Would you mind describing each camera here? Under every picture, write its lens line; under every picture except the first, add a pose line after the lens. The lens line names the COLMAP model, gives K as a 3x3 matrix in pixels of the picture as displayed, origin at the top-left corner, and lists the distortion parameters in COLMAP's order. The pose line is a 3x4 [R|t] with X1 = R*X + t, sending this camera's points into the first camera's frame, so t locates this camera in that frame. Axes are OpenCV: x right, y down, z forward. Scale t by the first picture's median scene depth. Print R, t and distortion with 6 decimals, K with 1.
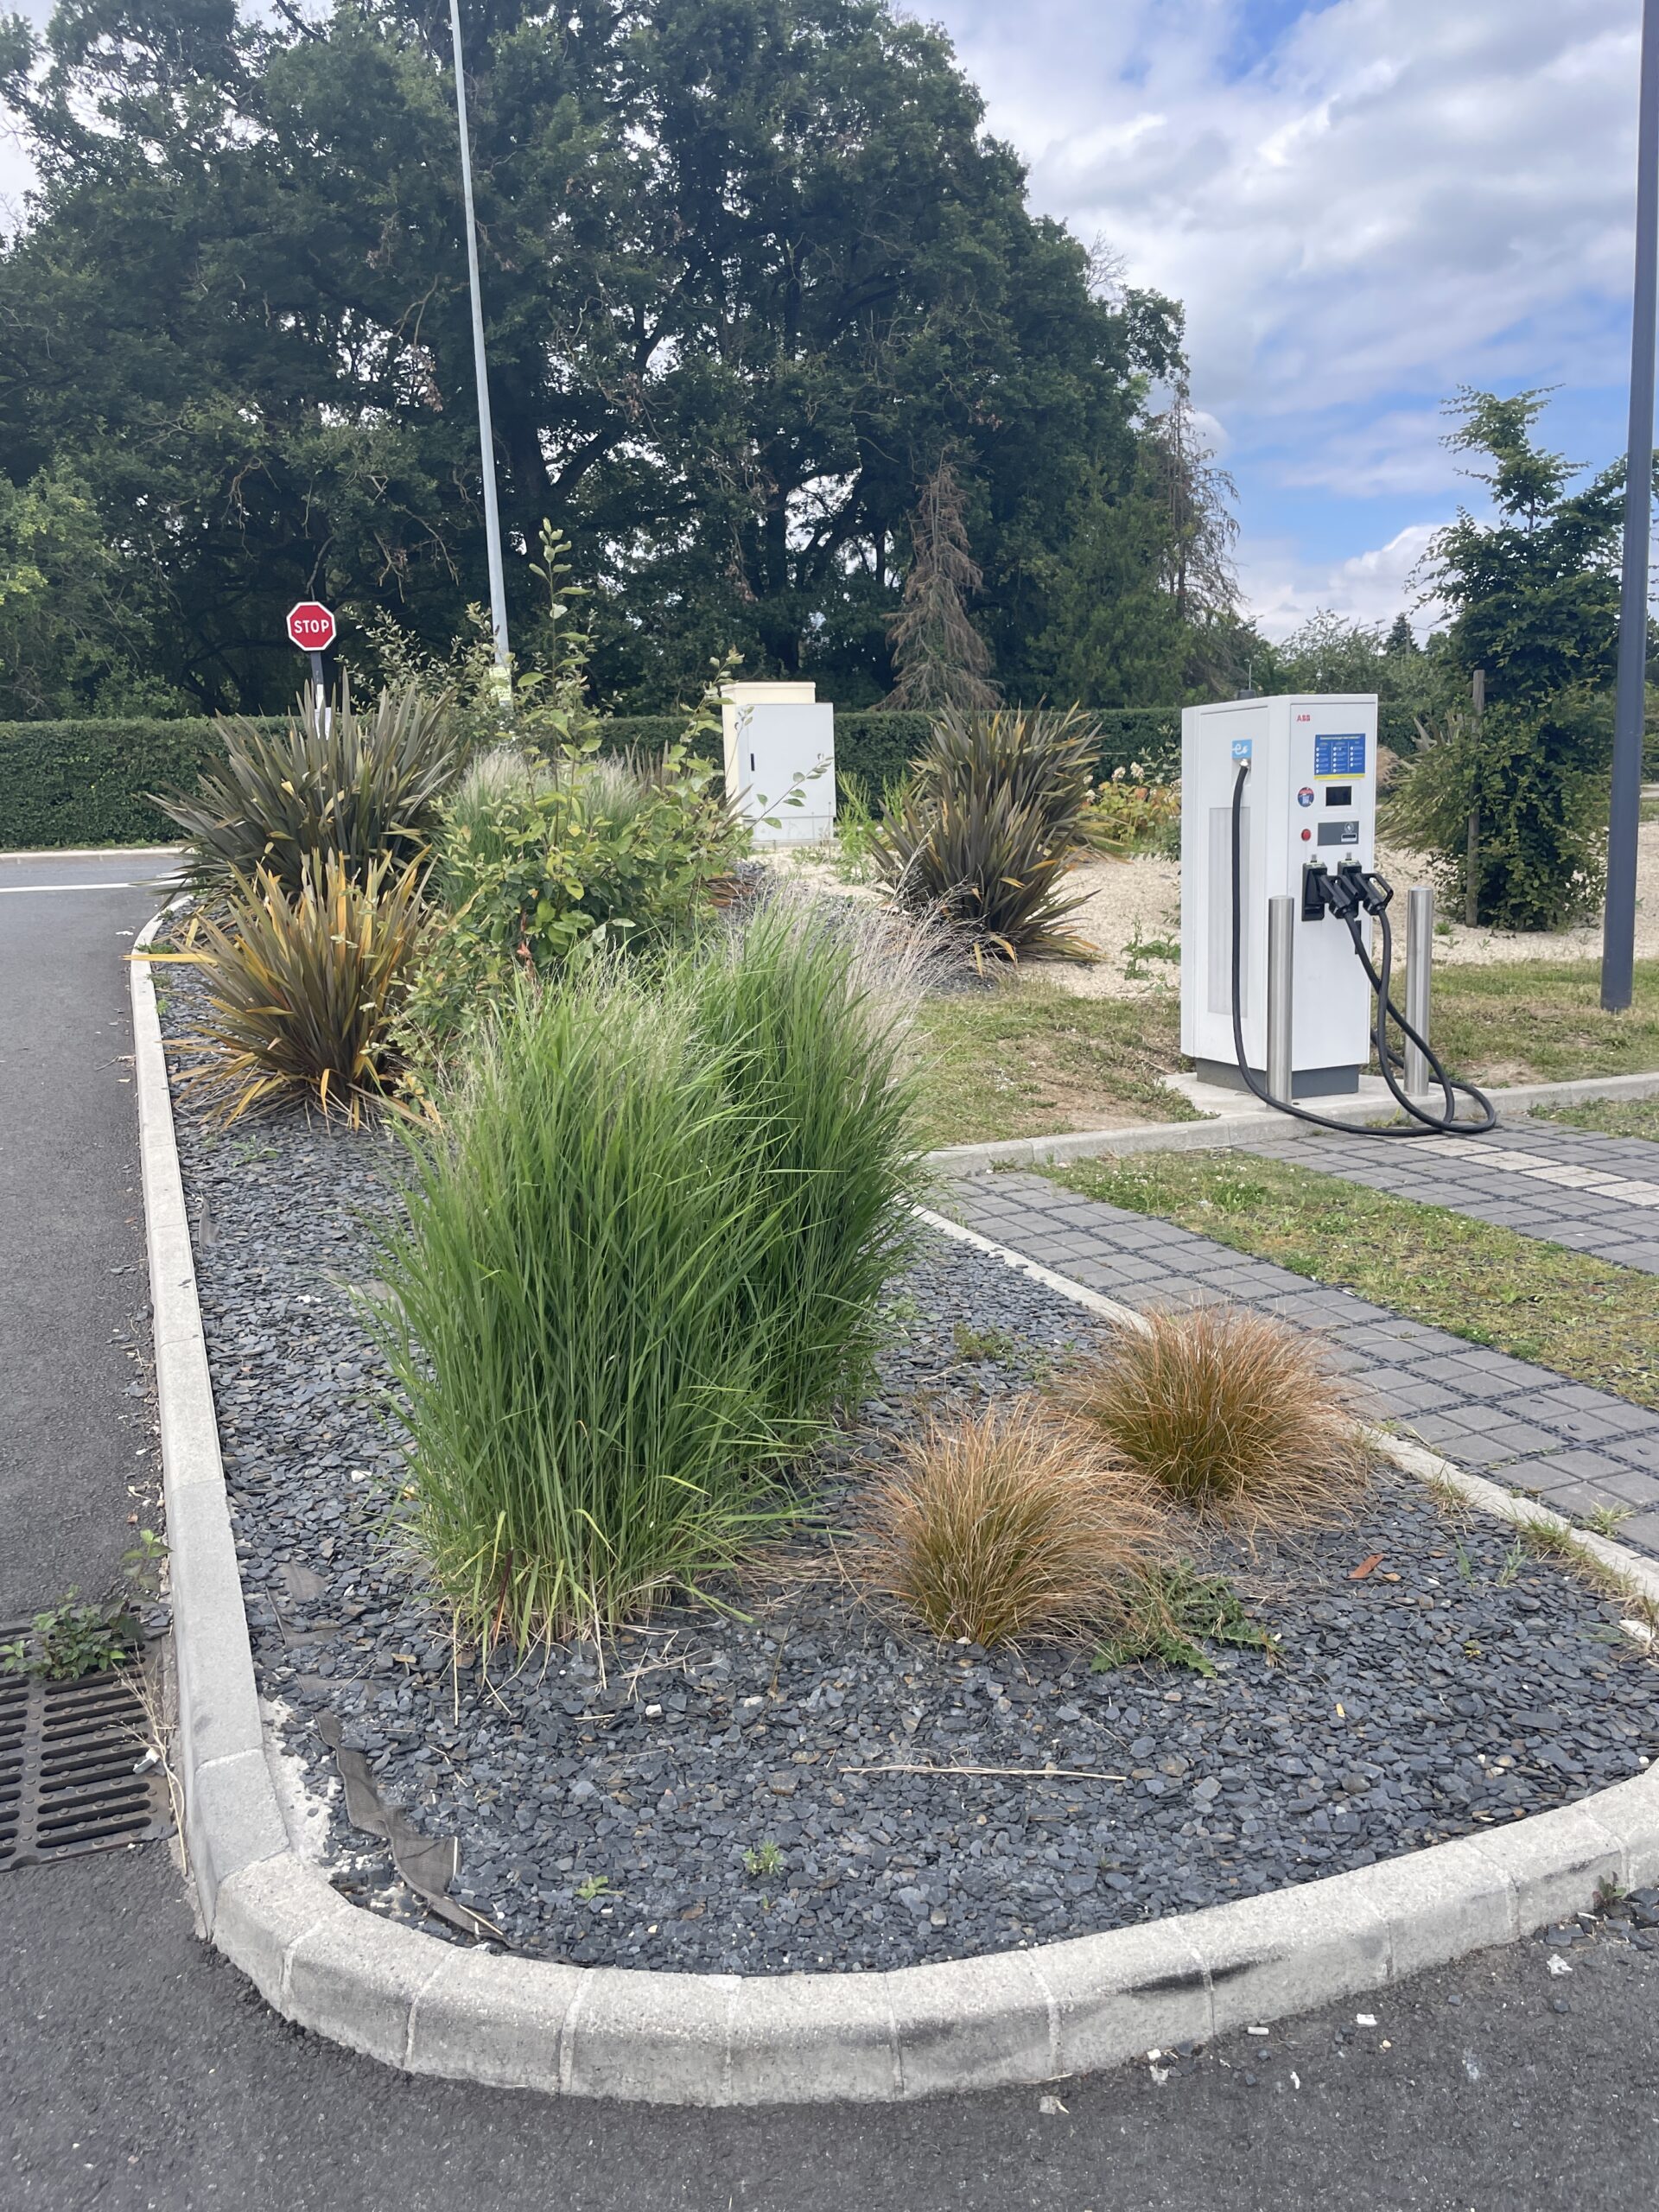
lens RADIAL K [[1683.3, 0, 829.5], [0, 1683.3, 1106.0], [0, 0, 1]] dist [0.081774, -0.121554]
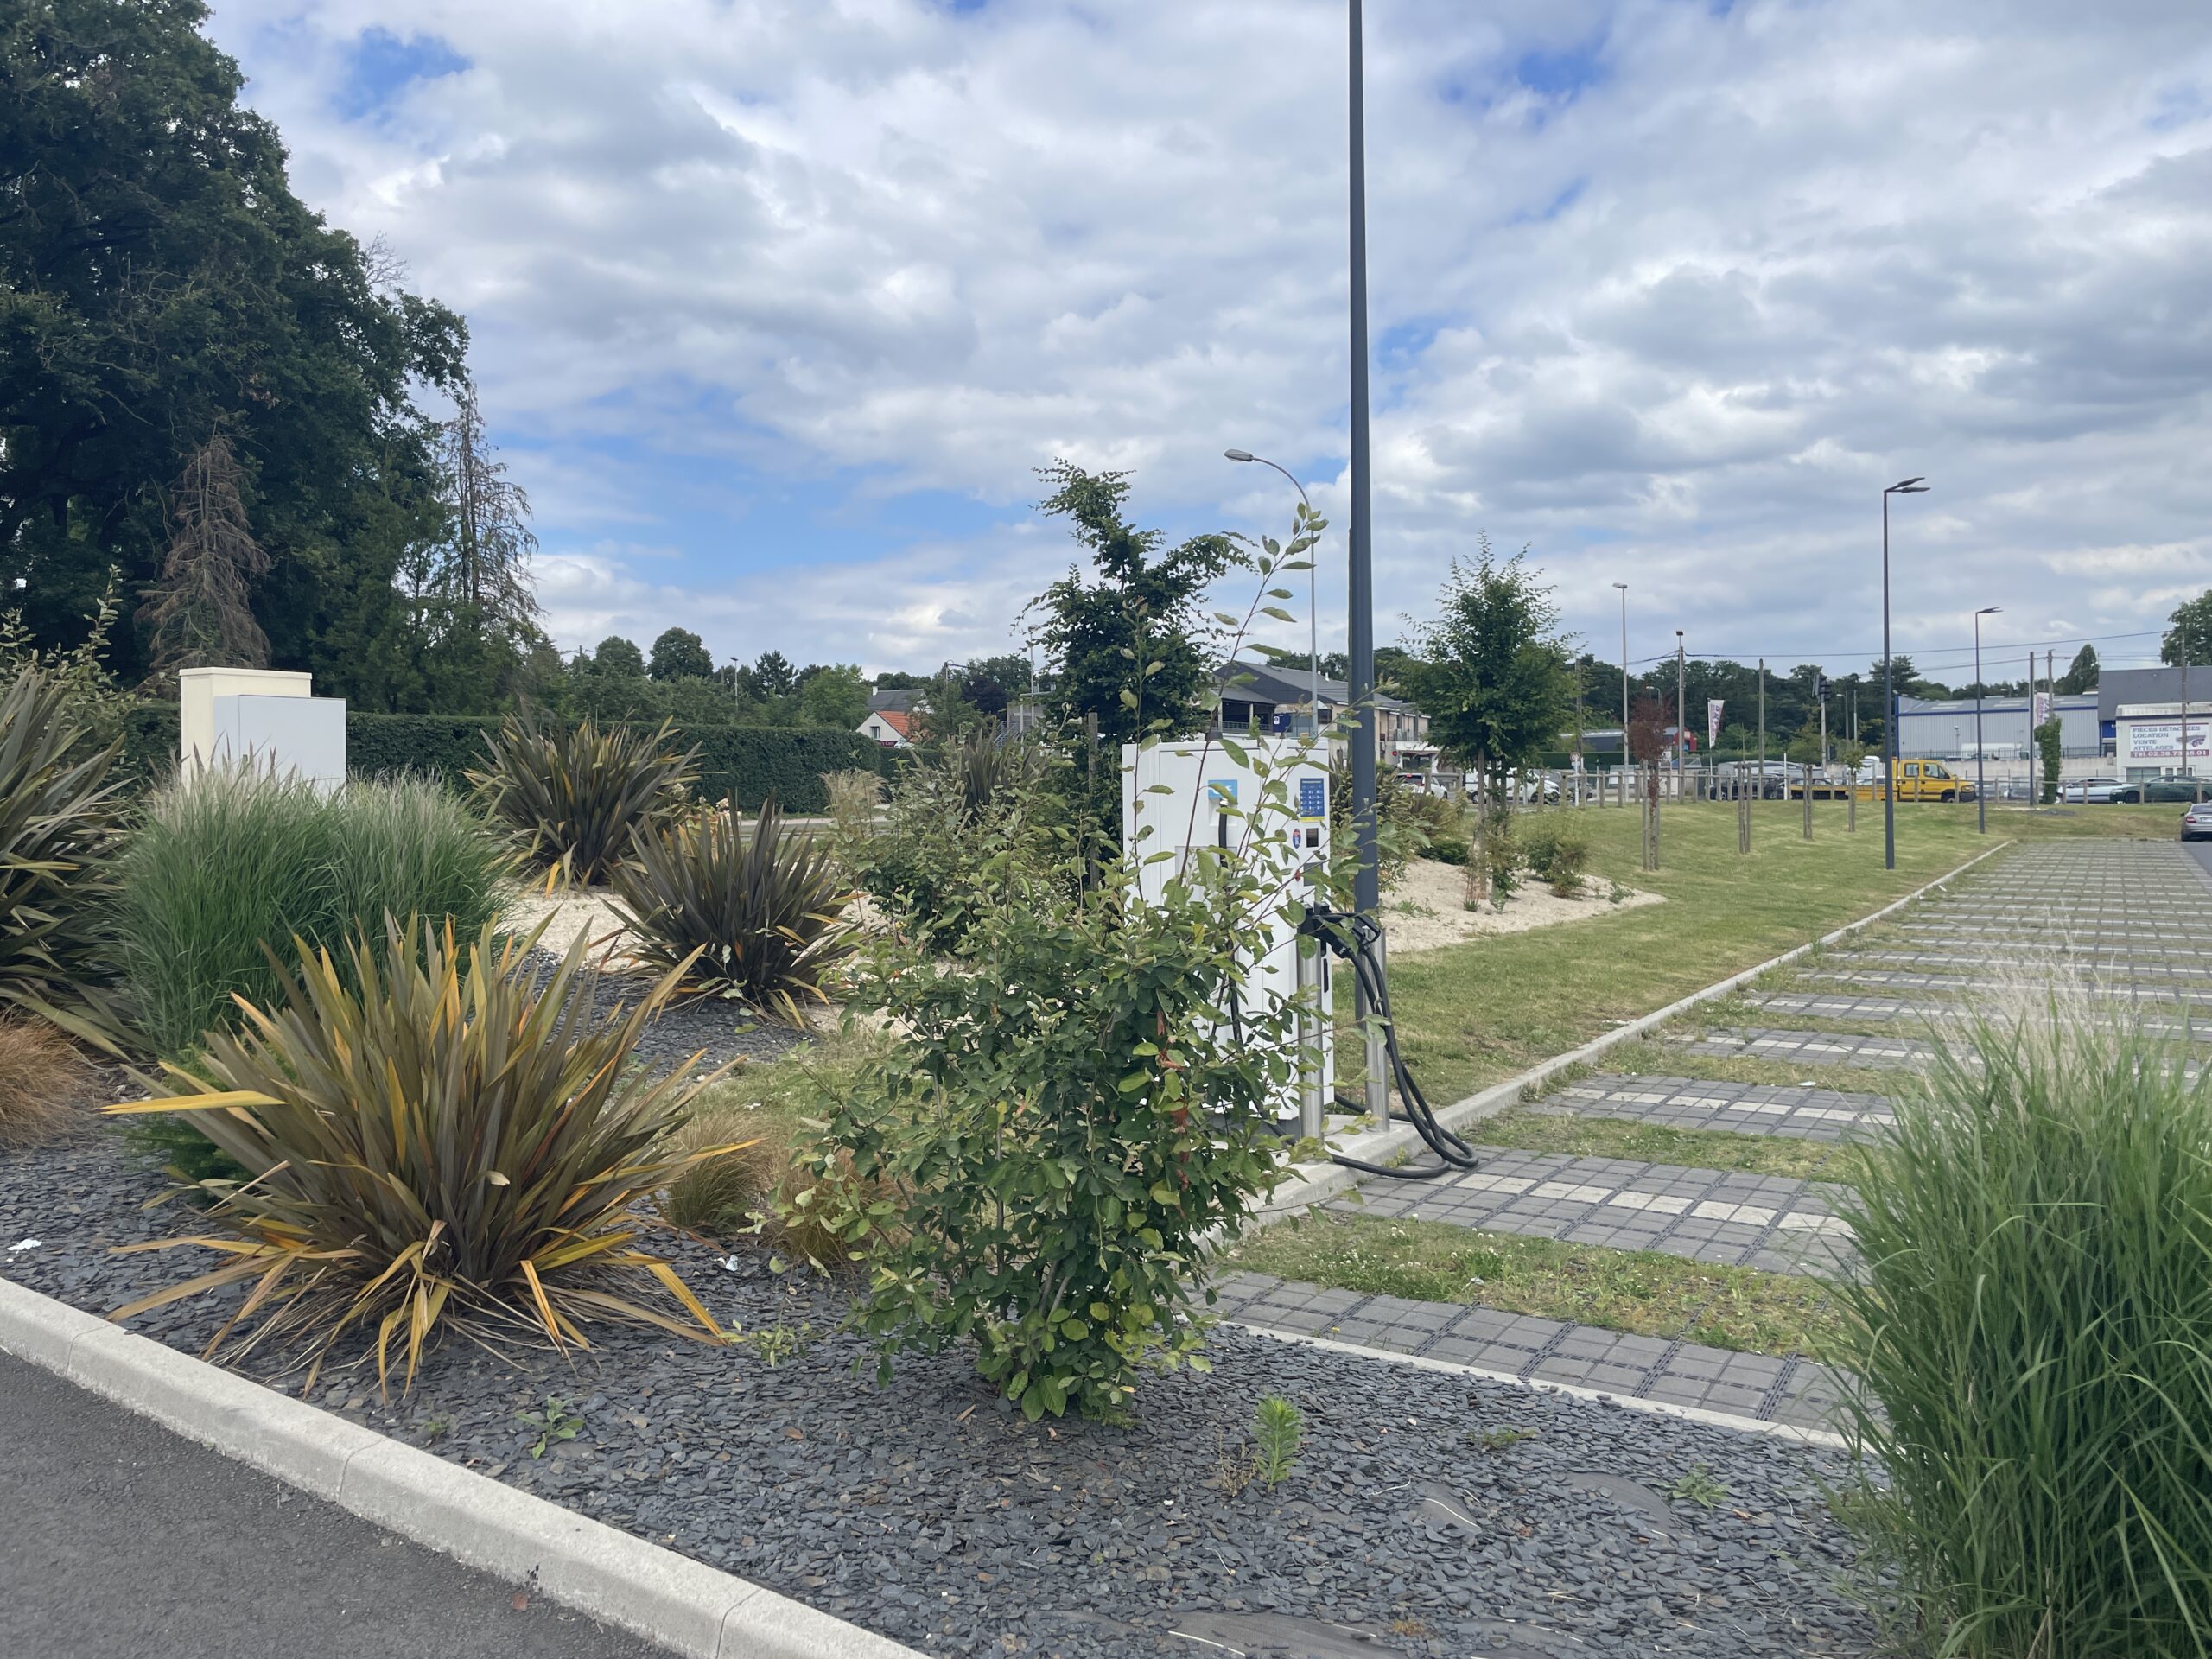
lens RADIAL K [[1683.3, 0, 1078.1], [0, 1683.3, 790.5], [0, 0, 1]] dist [0.081774, -0.121554]
pose [[0.799913, 0.026222, 0.599543, -0.116678], [0.087257, 0.983346, -0.159427, -0.017372], [-0.593738, 0.179842, 0.784303, 0.080632]]
